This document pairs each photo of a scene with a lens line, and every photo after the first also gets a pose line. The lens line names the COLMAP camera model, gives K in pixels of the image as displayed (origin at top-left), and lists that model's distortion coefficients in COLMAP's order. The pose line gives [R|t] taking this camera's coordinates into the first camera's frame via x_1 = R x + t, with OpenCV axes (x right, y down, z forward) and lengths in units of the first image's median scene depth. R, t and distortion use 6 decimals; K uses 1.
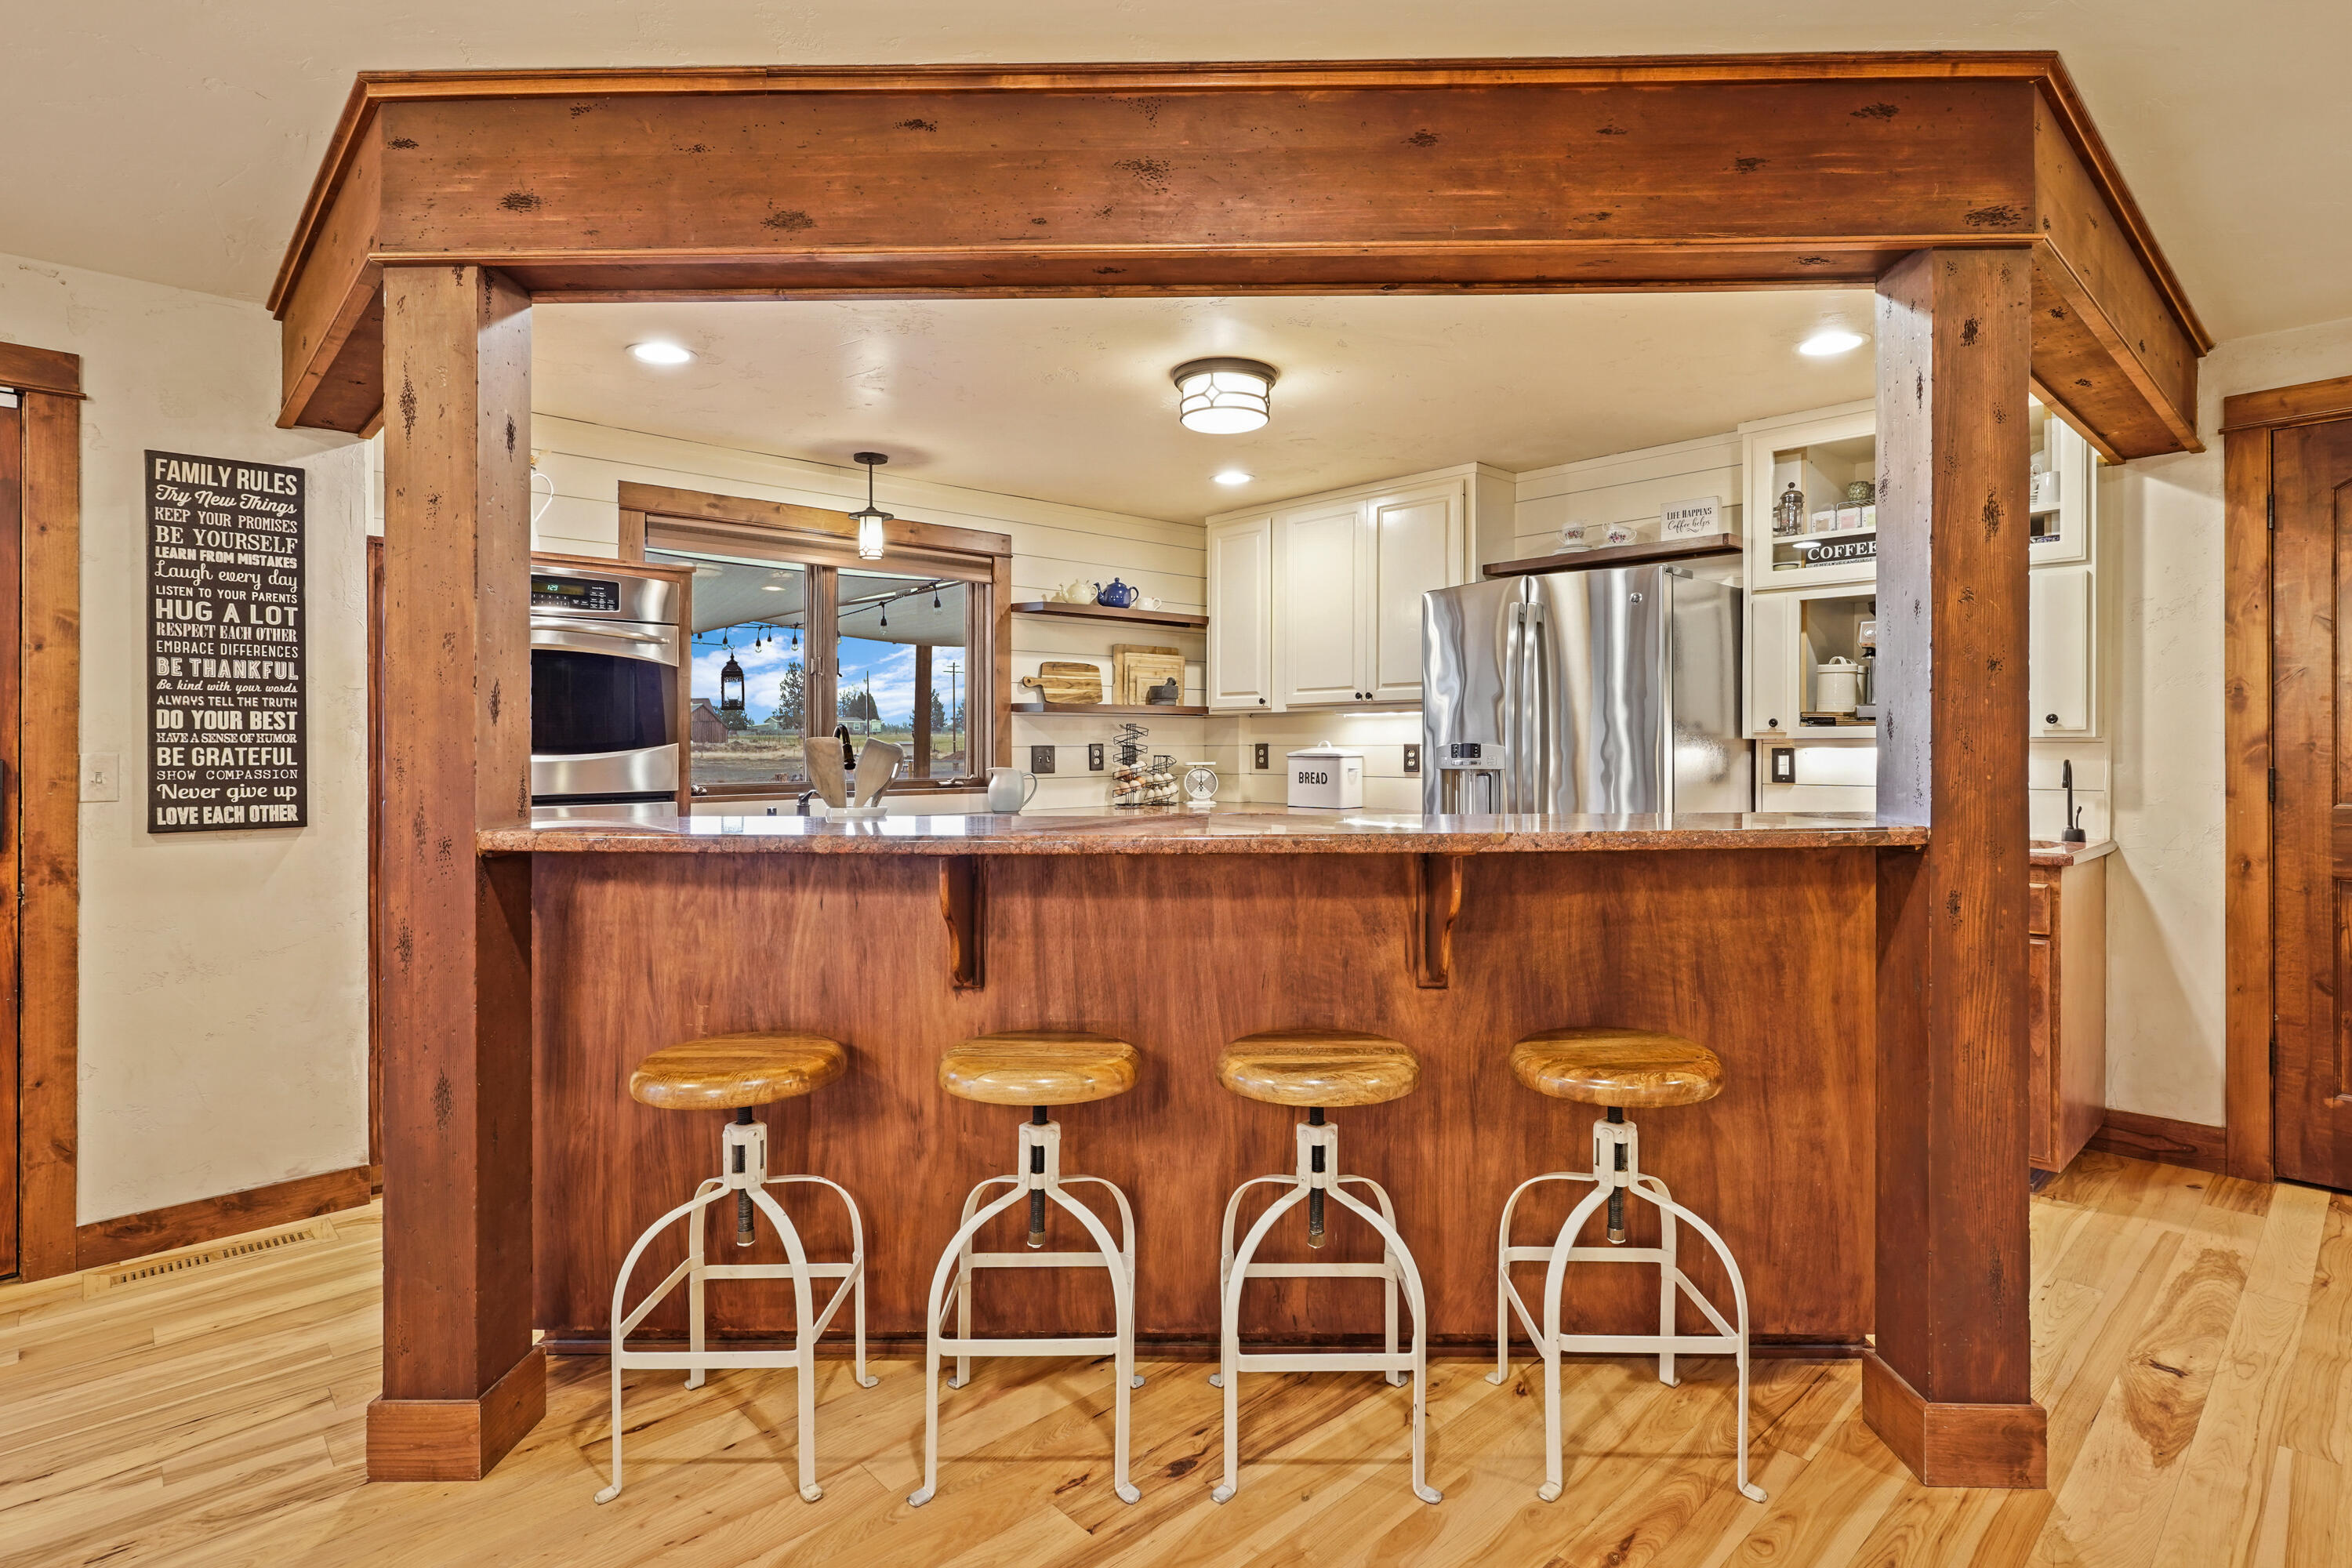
lens RADIAL K [[1163.5, 0, 1184.2], [0, 1163.5, 753.1], [0, 0, 1]] dist [-0.004179, 0.000528]
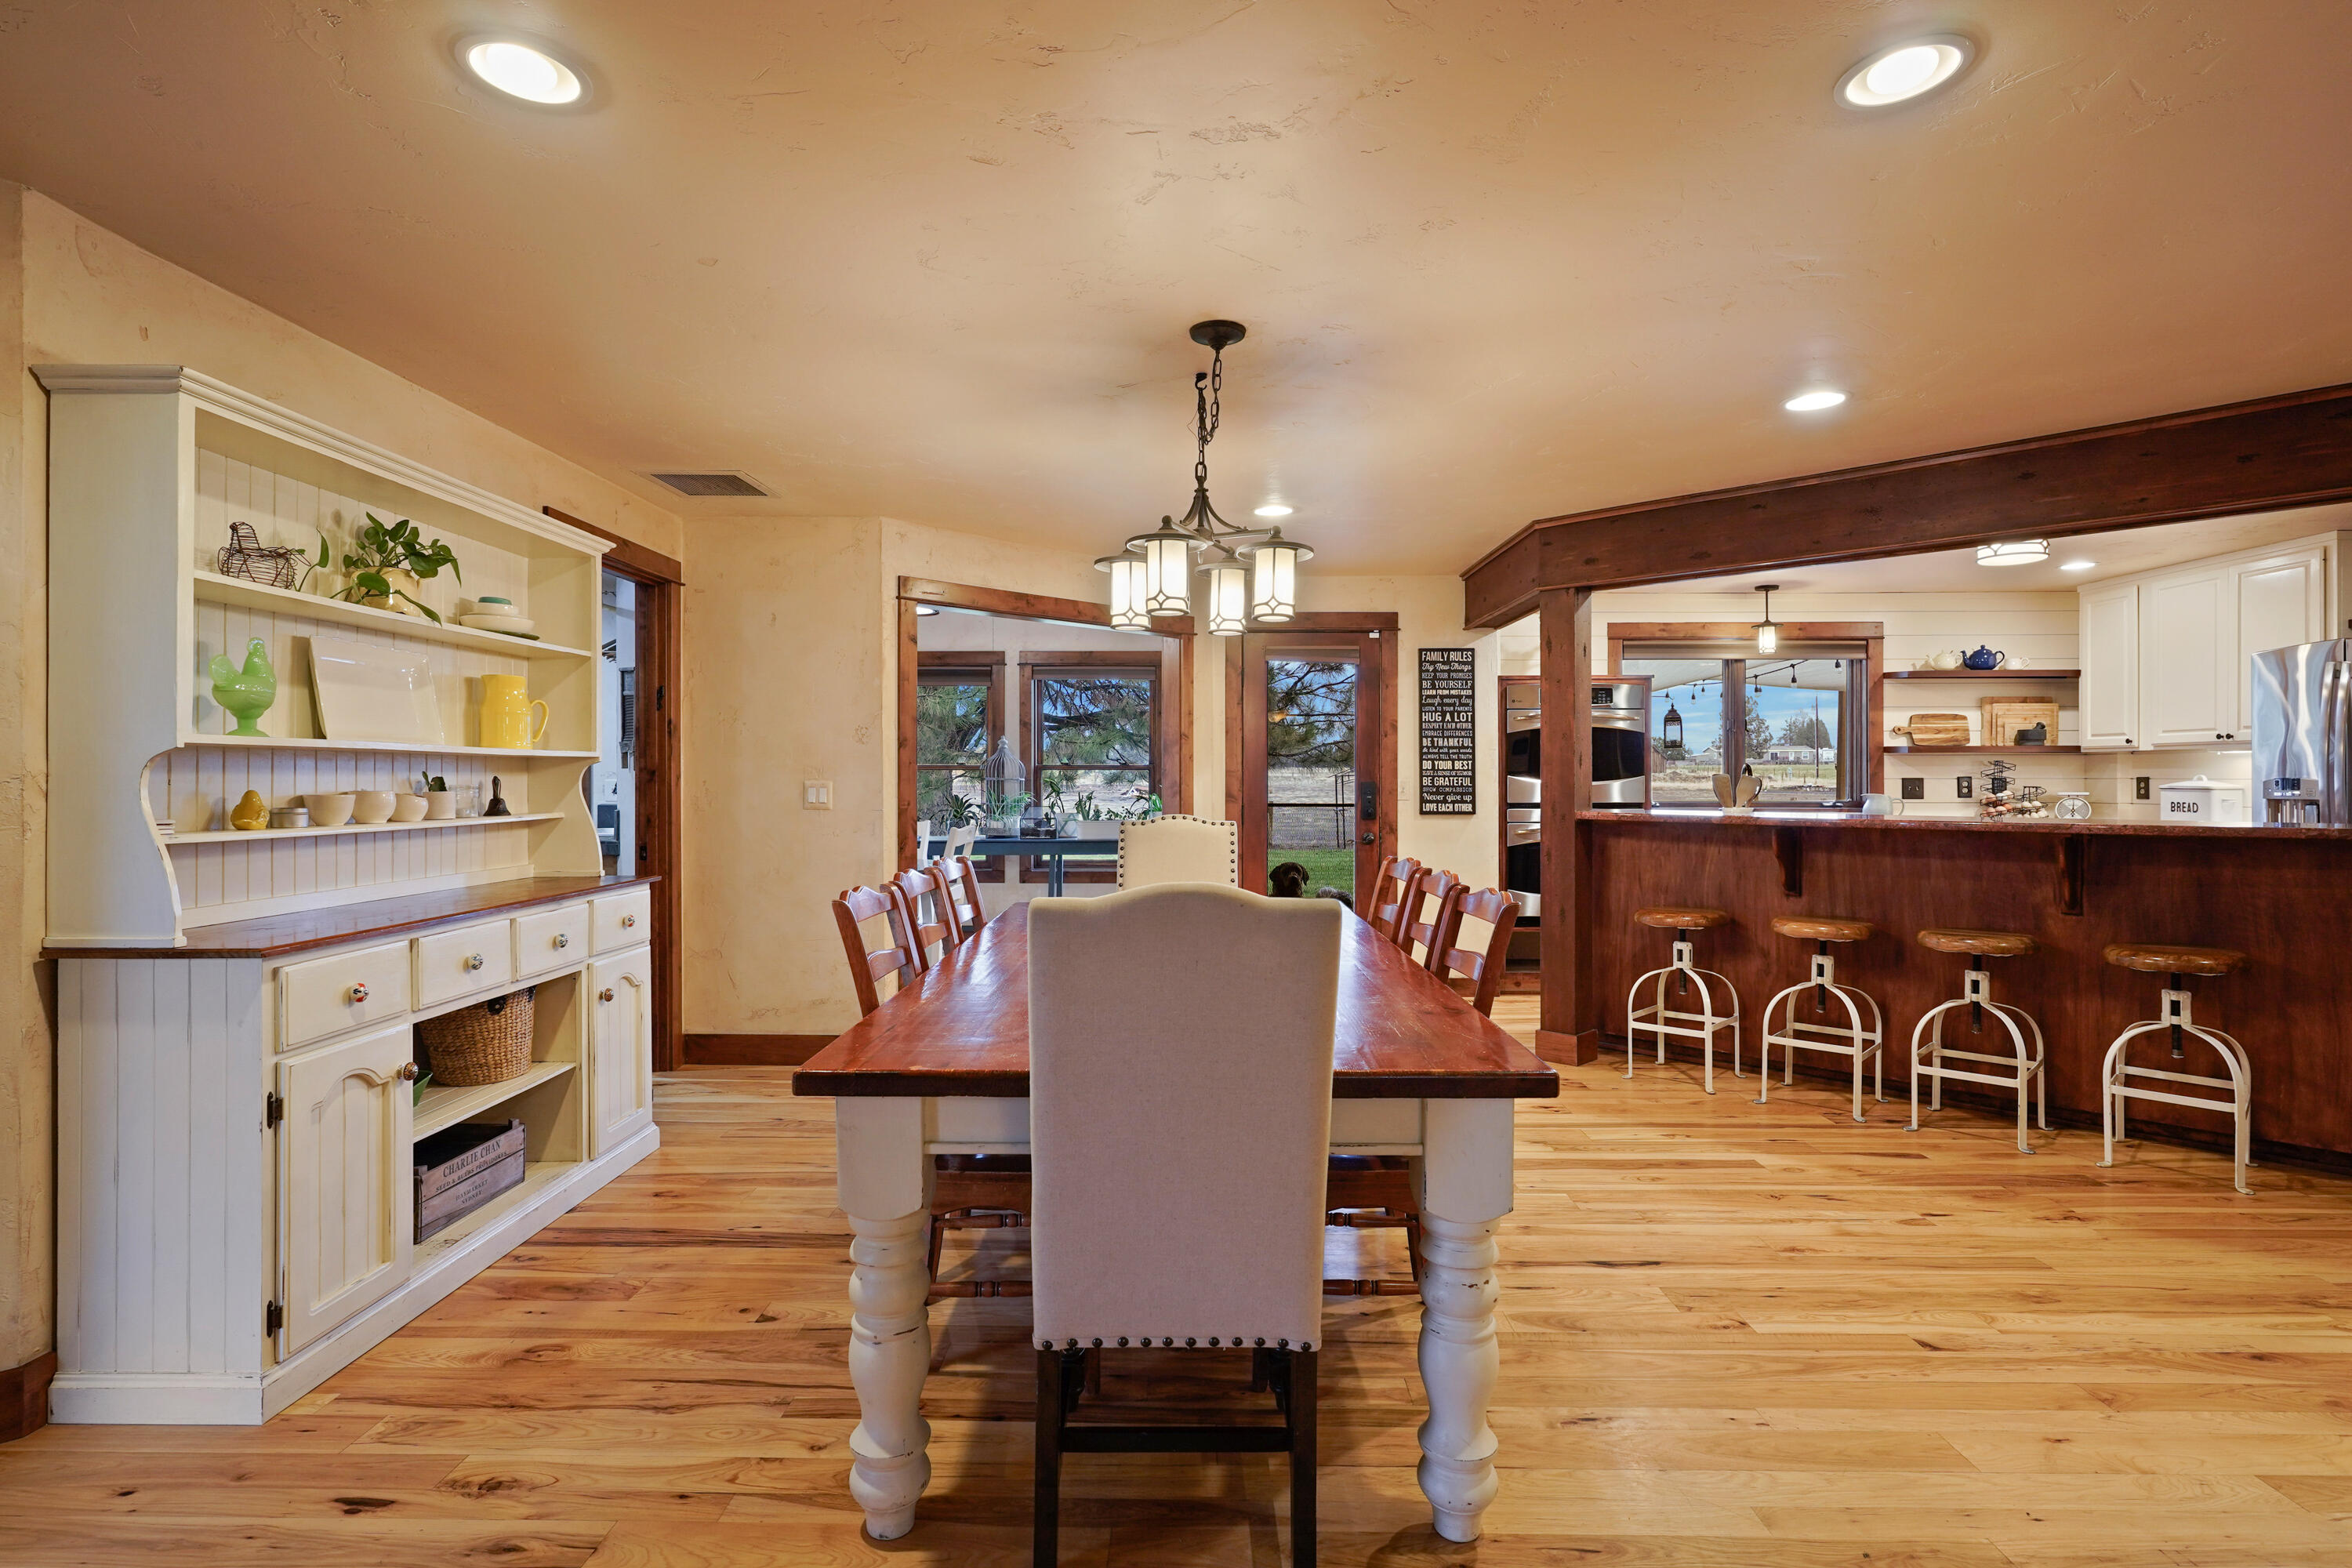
lens RADIAL K [[1163.5, 0, 1184.2], [0, 1163.5, 753.1], [0, 0, 1]] dist [-0.004179, 0.000528]
pose [[0.720167, -0.009894, -0.693730, 0.461104], [-0.007927, 0.999716, -0.022487, 0.003627], [0.693756, 0.021694, 0.719884, -1.217287]]
